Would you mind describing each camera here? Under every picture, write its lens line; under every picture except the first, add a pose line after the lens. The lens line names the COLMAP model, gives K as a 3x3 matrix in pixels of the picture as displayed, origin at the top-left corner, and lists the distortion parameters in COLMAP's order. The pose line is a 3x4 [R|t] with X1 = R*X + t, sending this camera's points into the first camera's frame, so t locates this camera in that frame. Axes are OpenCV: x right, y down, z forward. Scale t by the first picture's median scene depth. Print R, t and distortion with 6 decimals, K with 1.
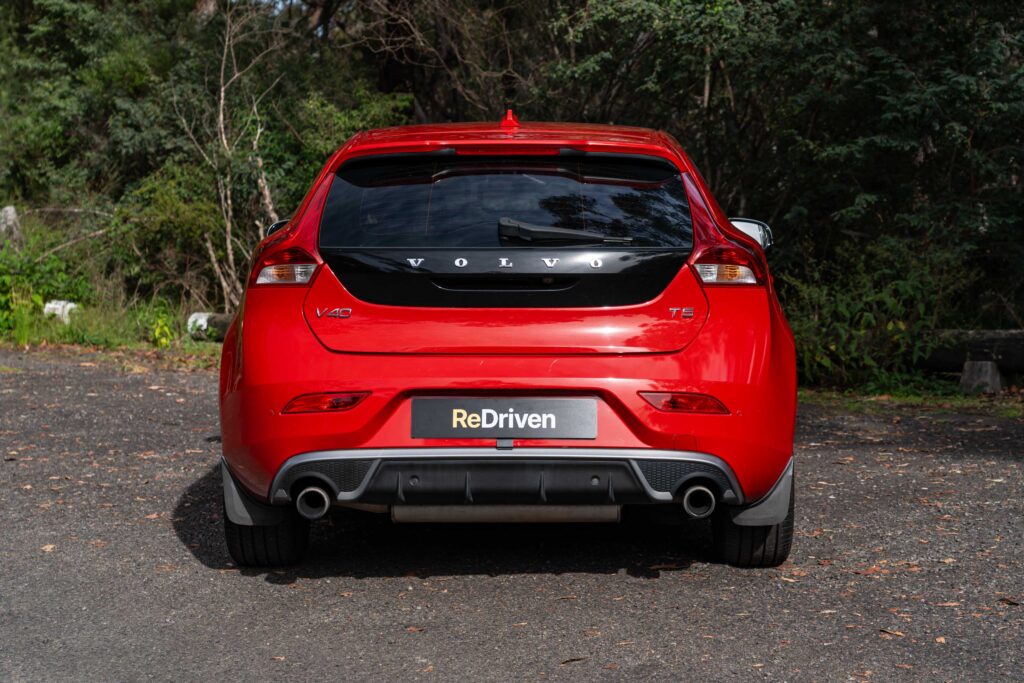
lens RADIAL K [[1911.8, 0, 519.4], [0, 1911.8, 337.9], [0, 0, 1]] dist [0.016263, 0.000000]
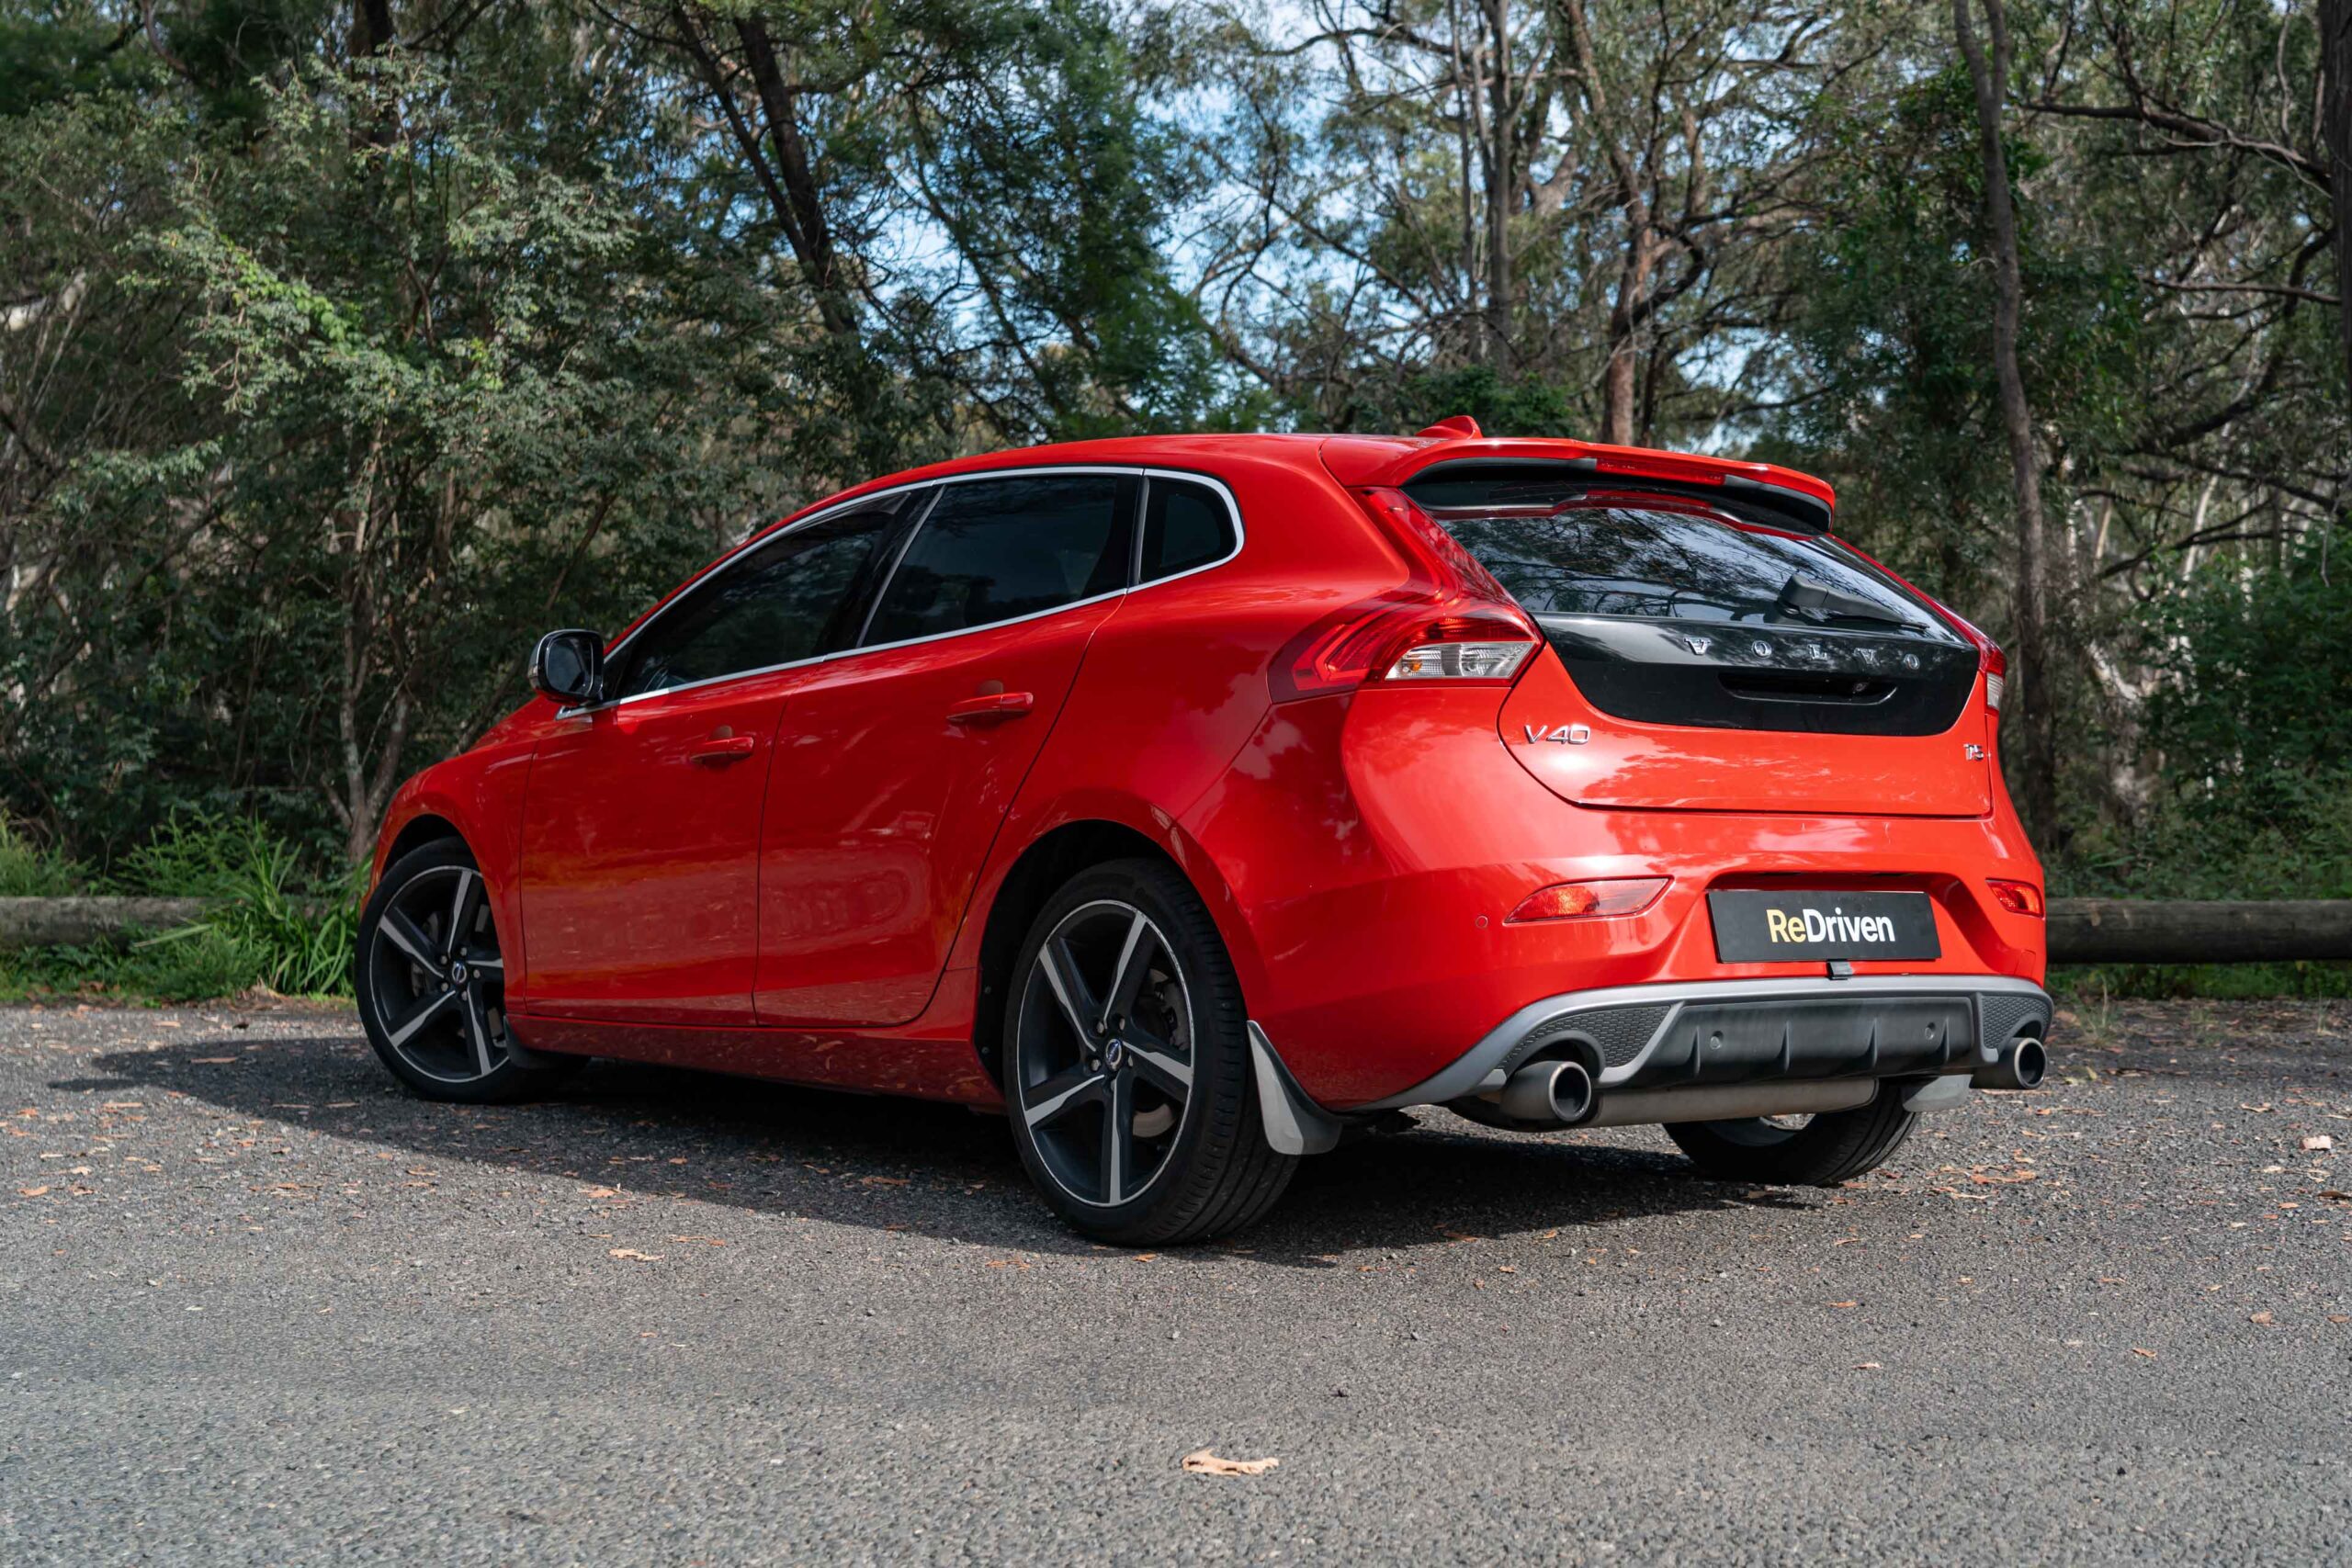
lens RADIAL K [[2740.8, 0, 1150.1], [0, 2740.8, 782.0], [0, 0, 1]] dist [0.036443, 0.000000]
pose [[0.800094, 0.025364, 0.599338, -0.659131], [0.019523, 0.997475, -0.068276, 0.051230], [-0.599556, 0.066328, 0.797579, 0.465027]]
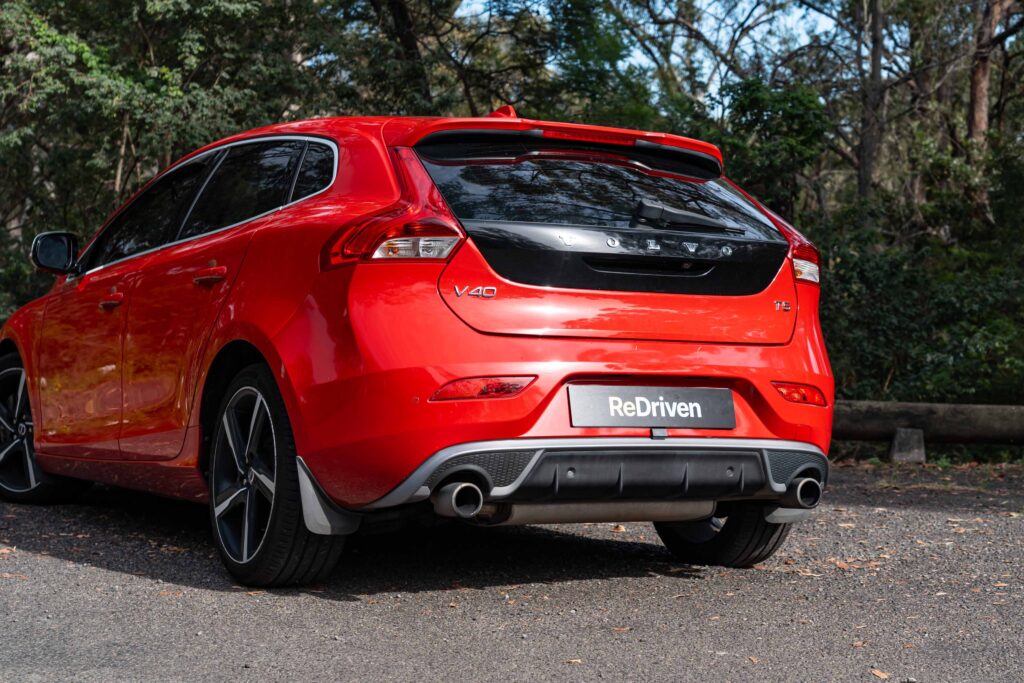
lens RADIAL K [[1661.1, 0, 516.5], [0, 1661.1, 346.7], [0, 0, 1]] dist [0.059815, 0.000000]
pose [[0.867850, 0.030527, 0.495888, -0.480259], [0.000452, 0.998062, -0.062233, 0.063577], [-0.496826, 0.054233, 0.866154, 0.311274]]
